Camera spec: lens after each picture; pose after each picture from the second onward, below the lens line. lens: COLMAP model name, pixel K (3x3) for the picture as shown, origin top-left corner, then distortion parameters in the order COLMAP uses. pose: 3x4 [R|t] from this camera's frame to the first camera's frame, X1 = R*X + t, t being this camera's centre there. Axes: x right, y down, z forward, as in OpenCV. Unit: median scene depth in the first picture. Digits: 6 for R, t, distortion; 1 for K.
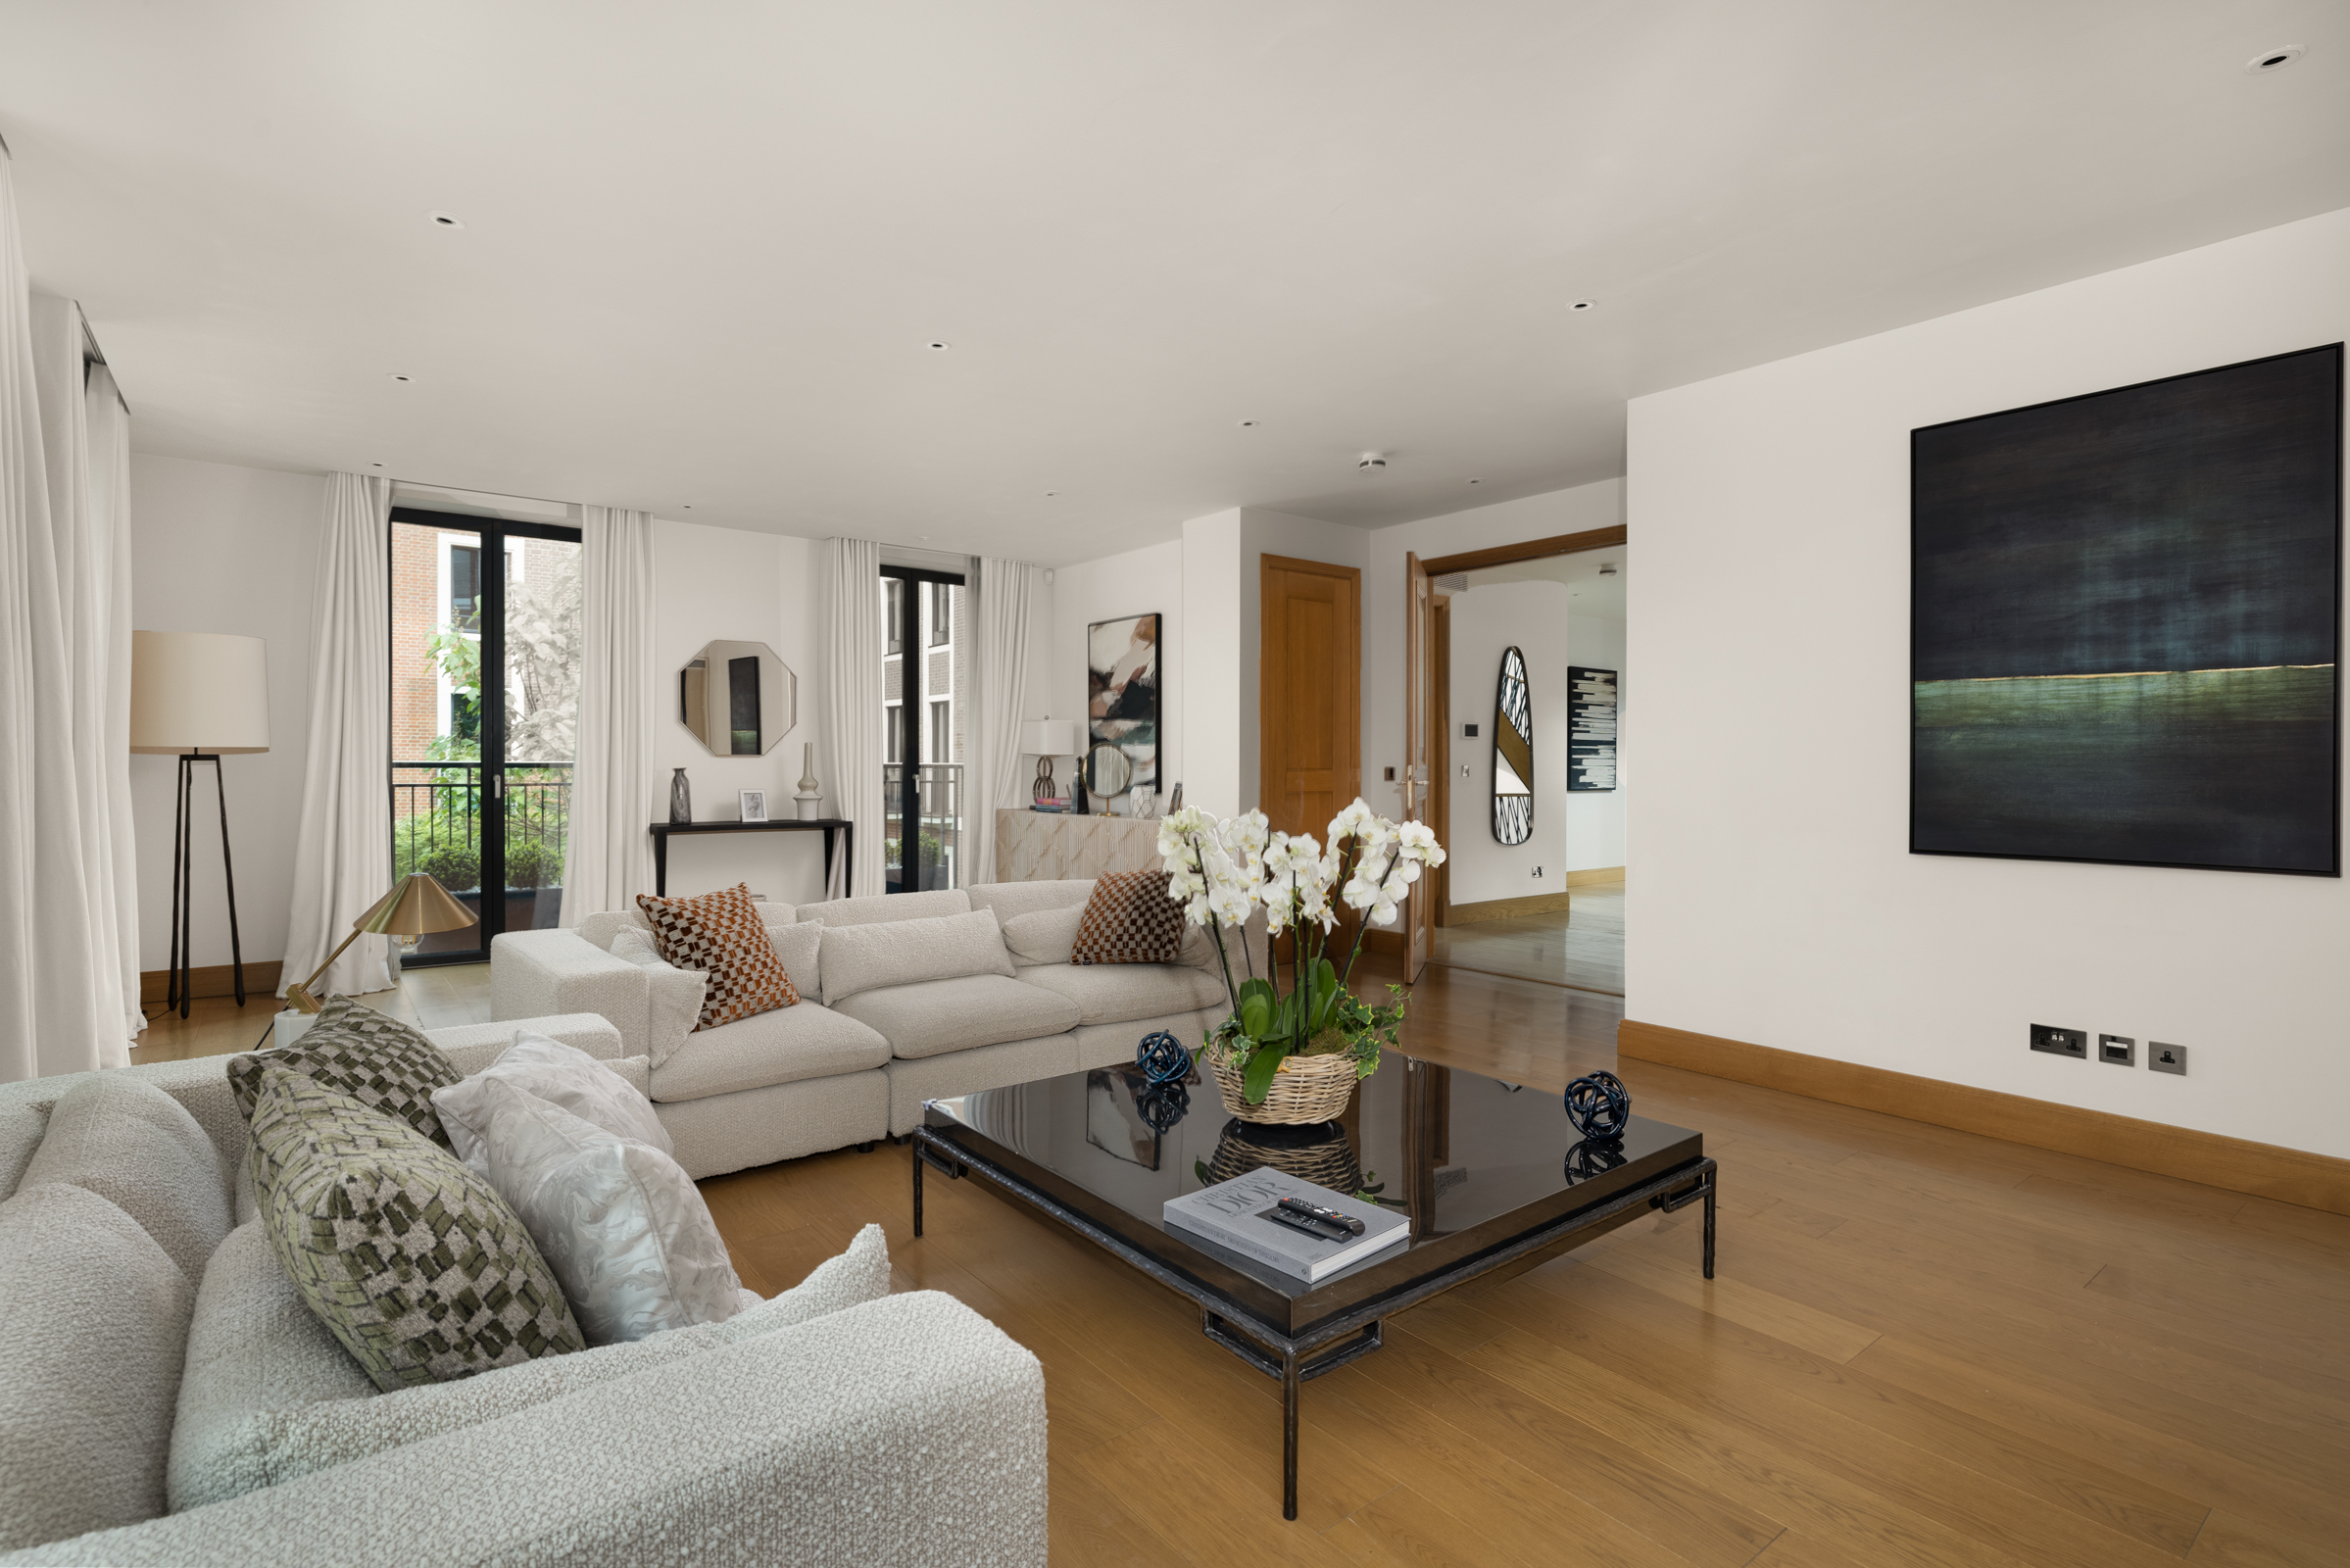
lens RADIAL K [[1134.8, 0, 1178.5], [0, 1134.8, 764.7], [0, 0, 1]] dist [-0.001465, -0.000244]
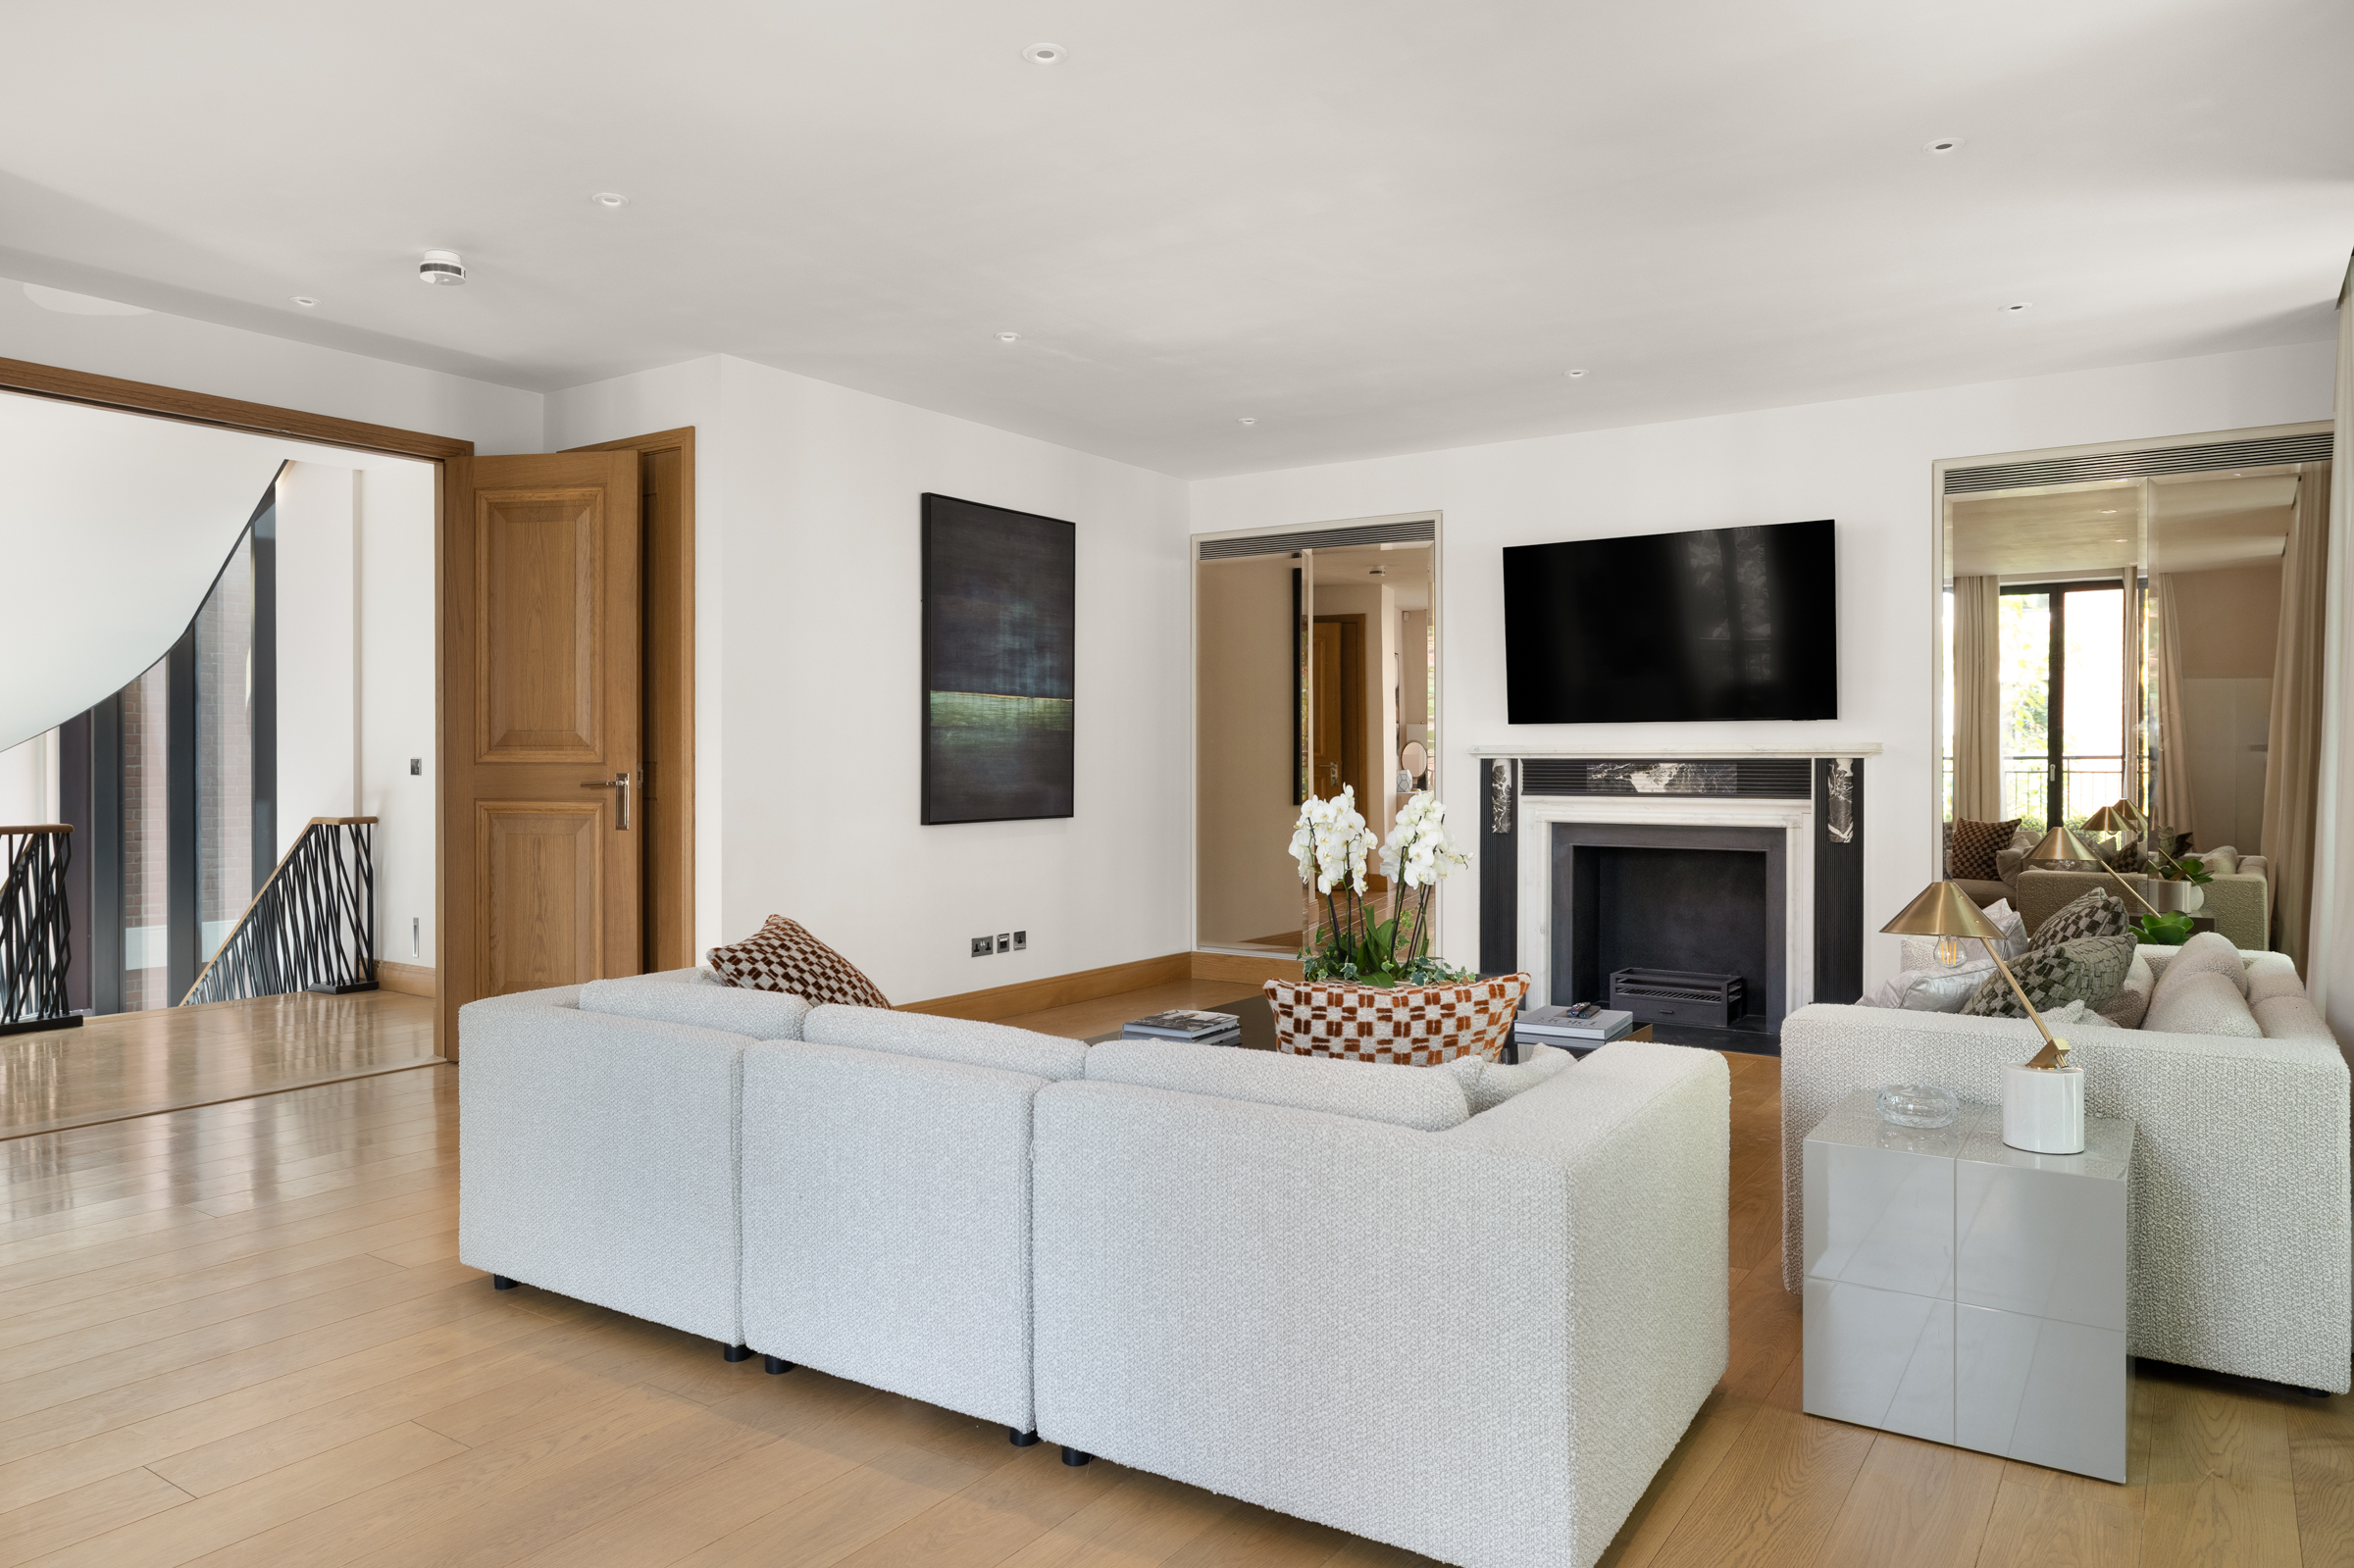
lens RADIAL K [[1525.0, 0, 1180.2], [0, 1525.0, 761.3], [0, 0, 1]] dist [0.003676, 0.000659]
pose [[-0.296921, -0.006017, 0.954883, -1.190325], [0.000181, 0.999980, 0.006357, -0.005574], [-0.954902, 0.002061, -0.296914, 1.373099]]
